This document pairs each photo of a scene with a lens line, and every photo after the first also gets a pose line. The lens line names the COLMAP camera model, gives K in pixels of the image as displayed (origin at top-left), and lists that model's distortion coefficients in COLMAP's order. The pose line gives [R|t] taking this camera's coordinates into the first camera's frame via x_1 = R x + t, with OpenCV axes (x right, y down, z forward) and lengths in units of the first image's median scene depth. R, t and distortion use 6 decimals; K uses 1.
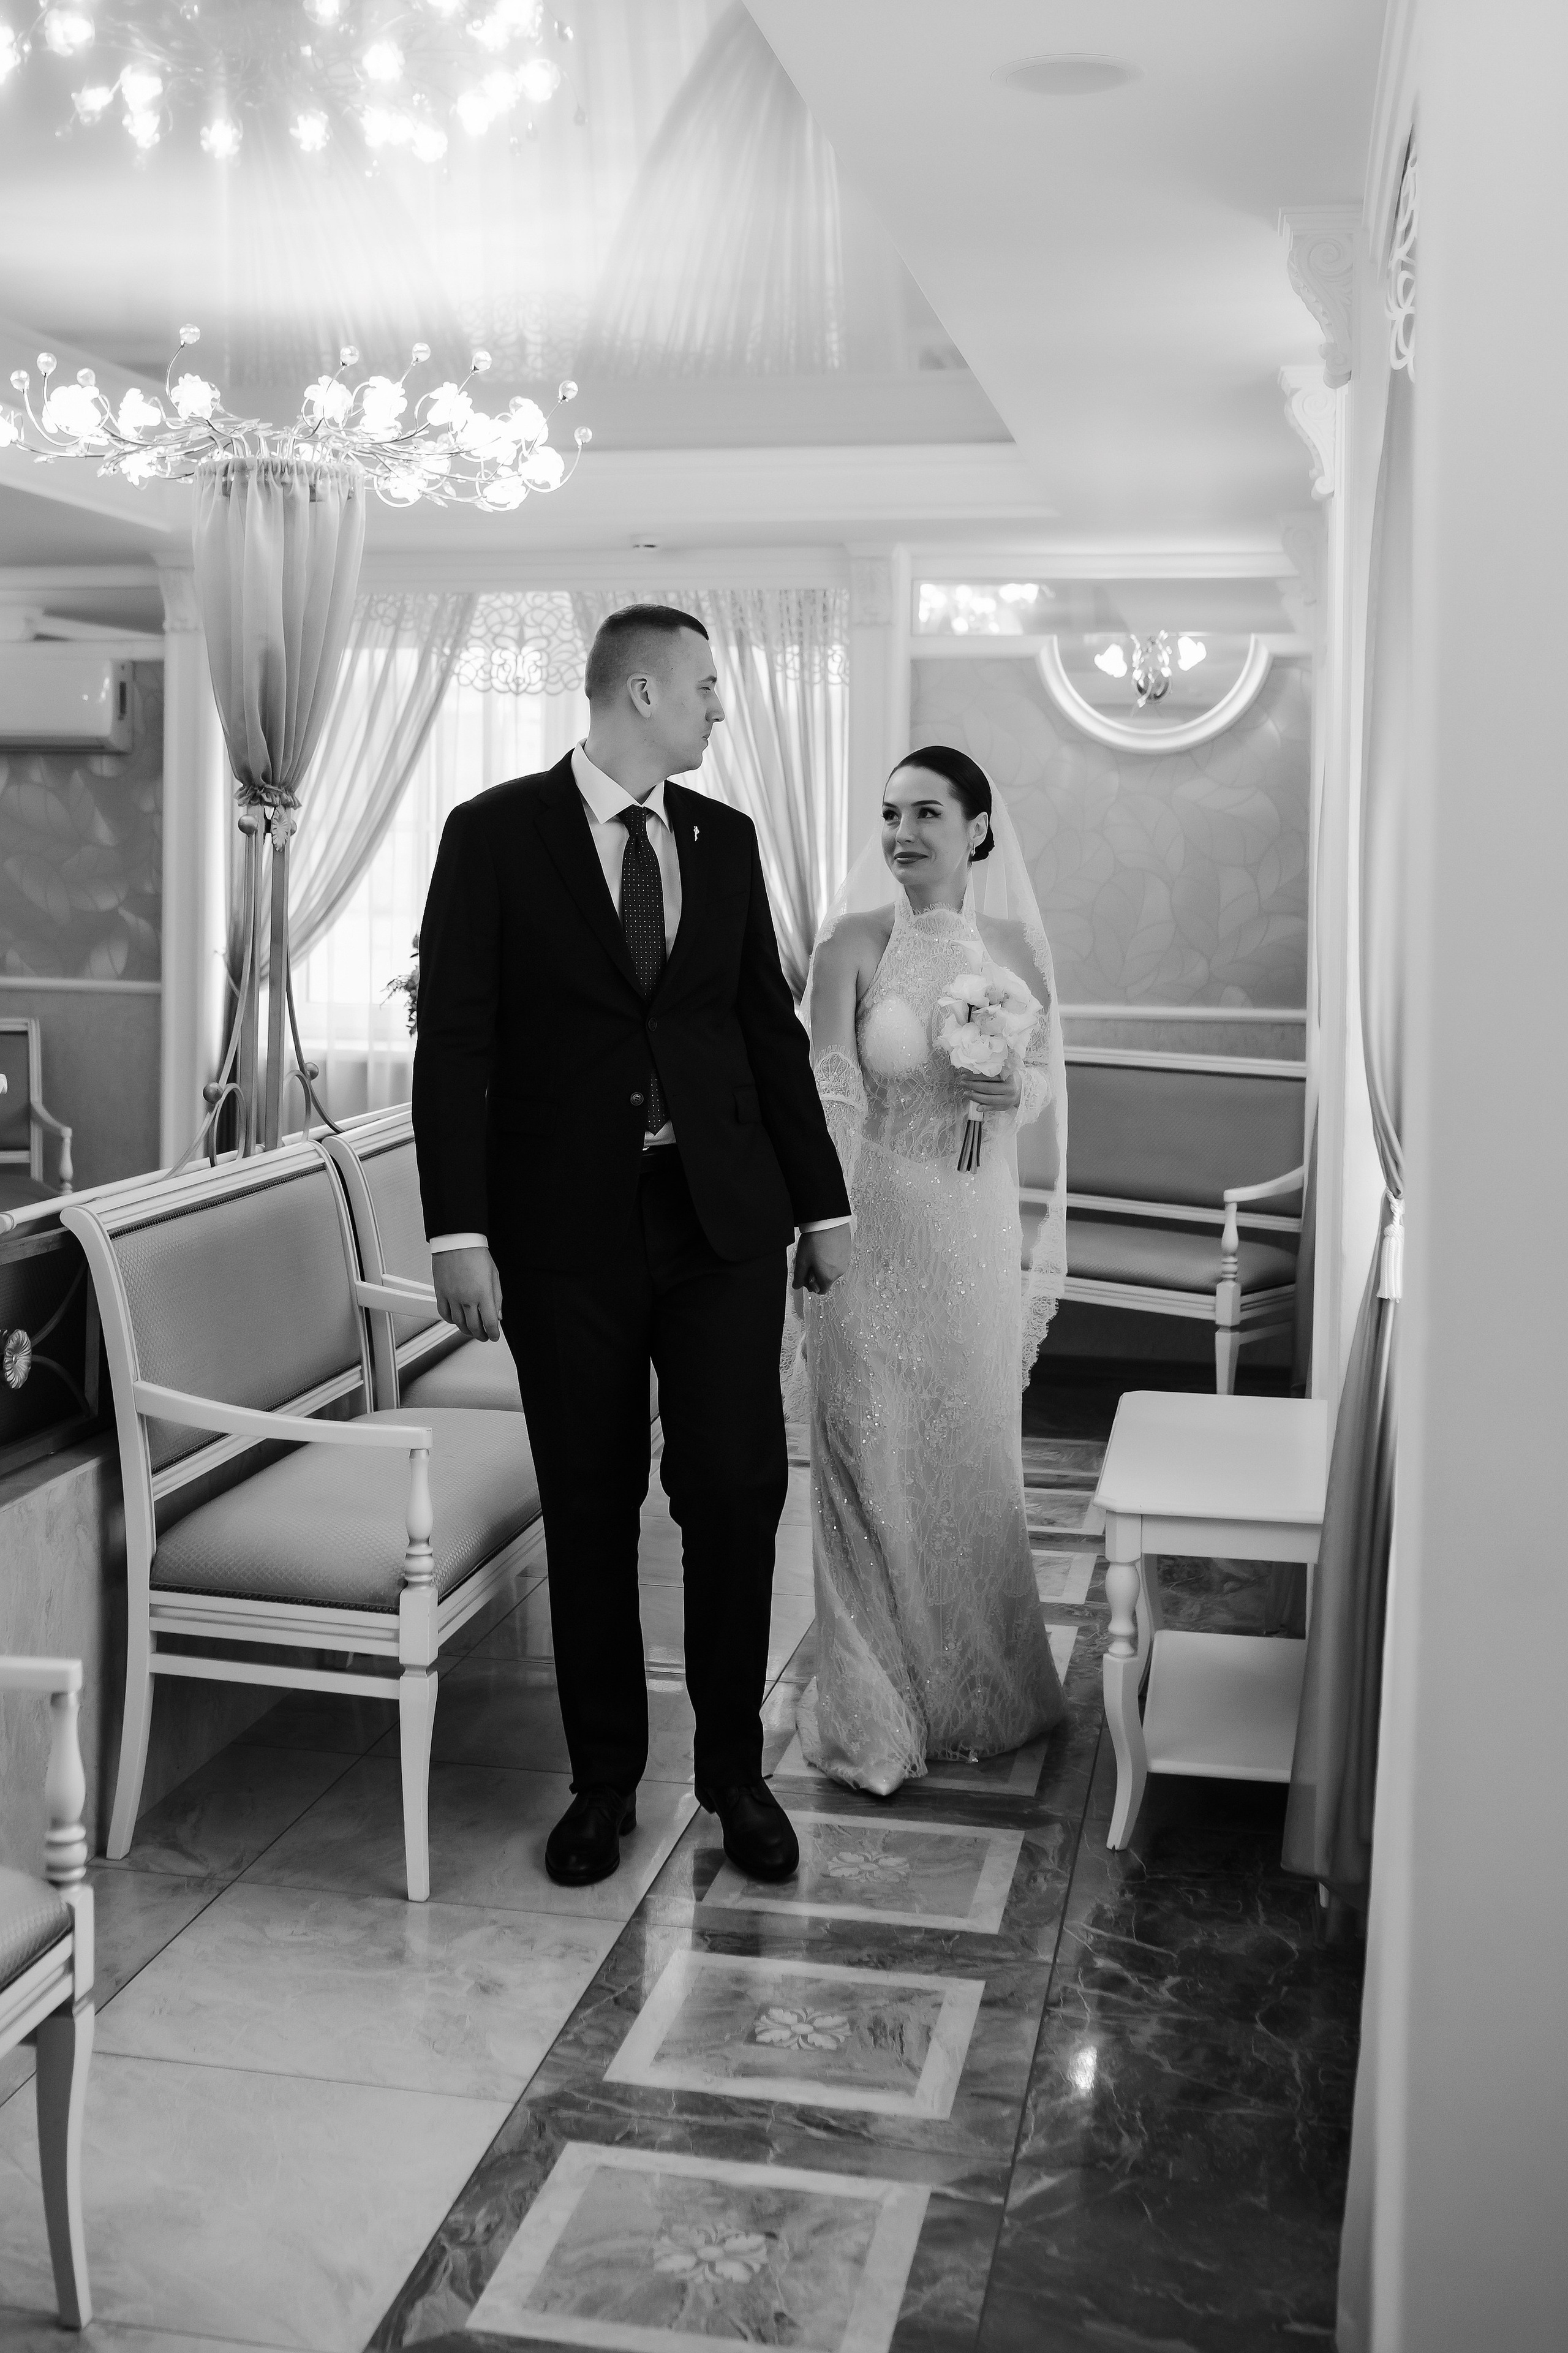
lens RADIAL K [[2250.2, 0, 785.0], [0, 2250.2, 1187.6], [0, 0, 1]] dist [-0.060794, 0.084788]
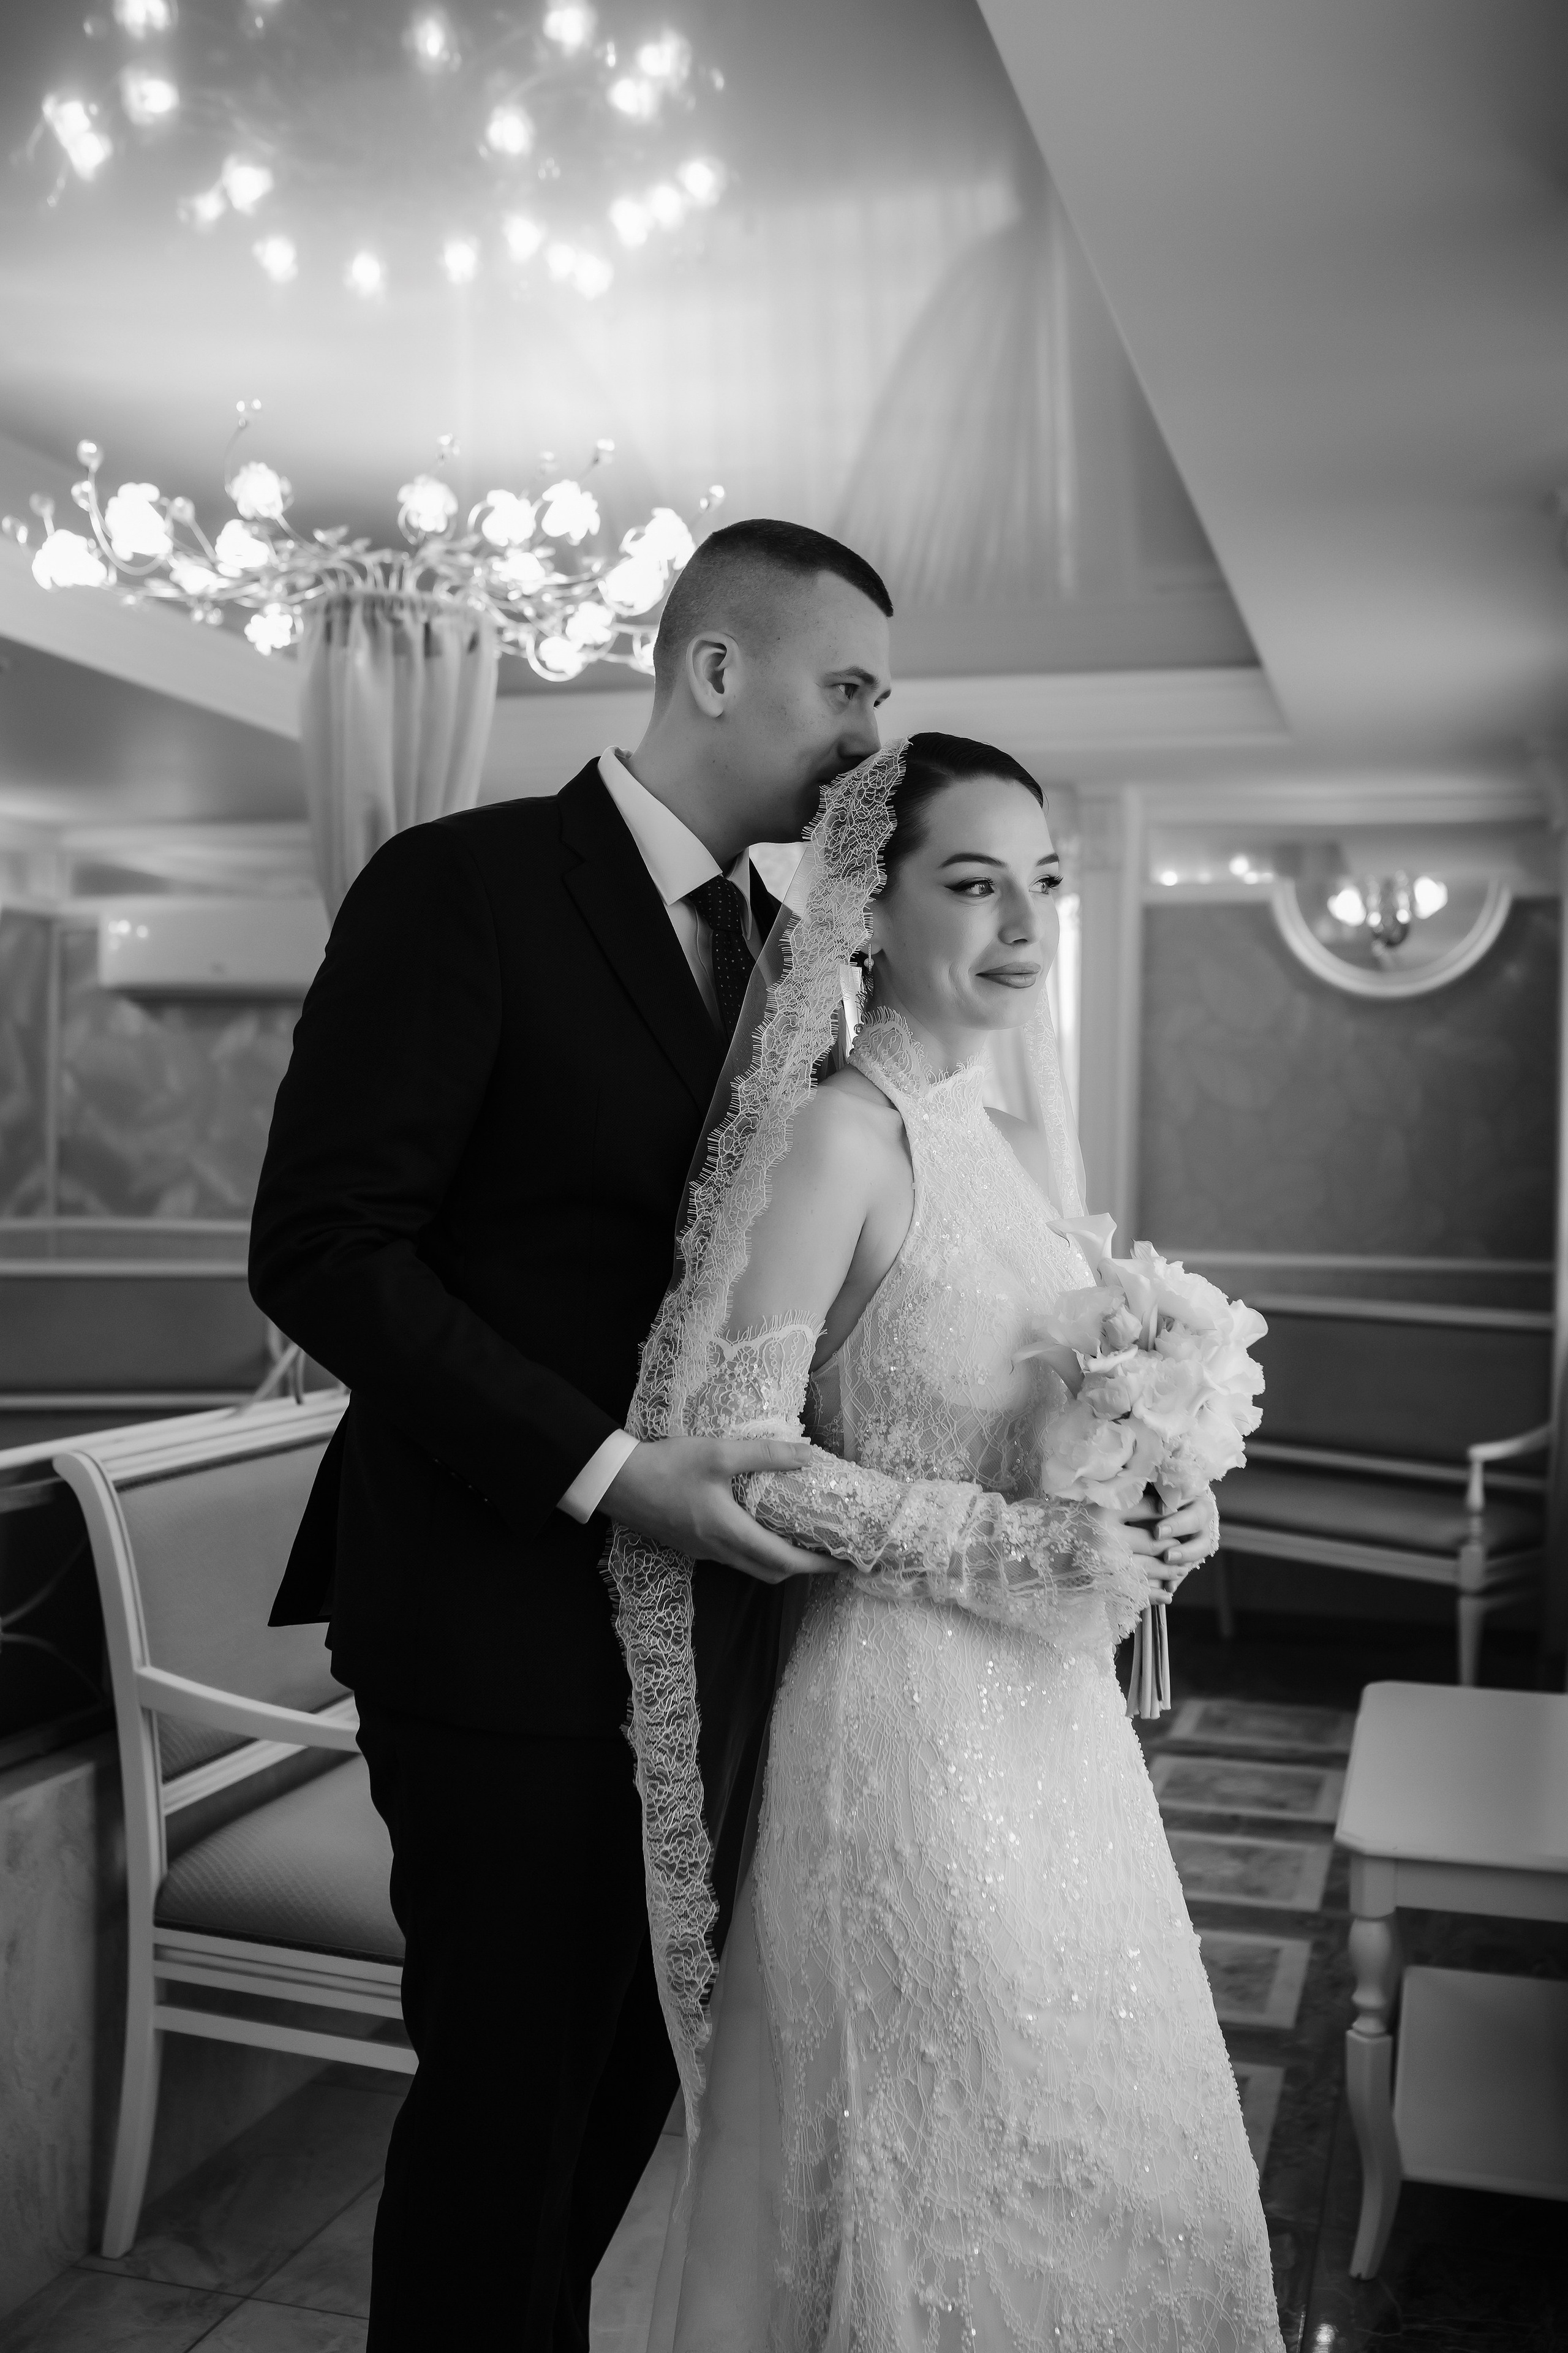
lens RADIAL K [[2253.4, 0, 836.3], [0, 2253.4, 1312.8], [0, 0, 1]] dist [-0.001470, 0.007178]
pose [[0.996897, 0.010651, -0.077997, 0.019208], [-0.014843, 0.998464, -0.053370, -0.001873], [0.077309, 0.054362, 0.995524, 0.158708]]
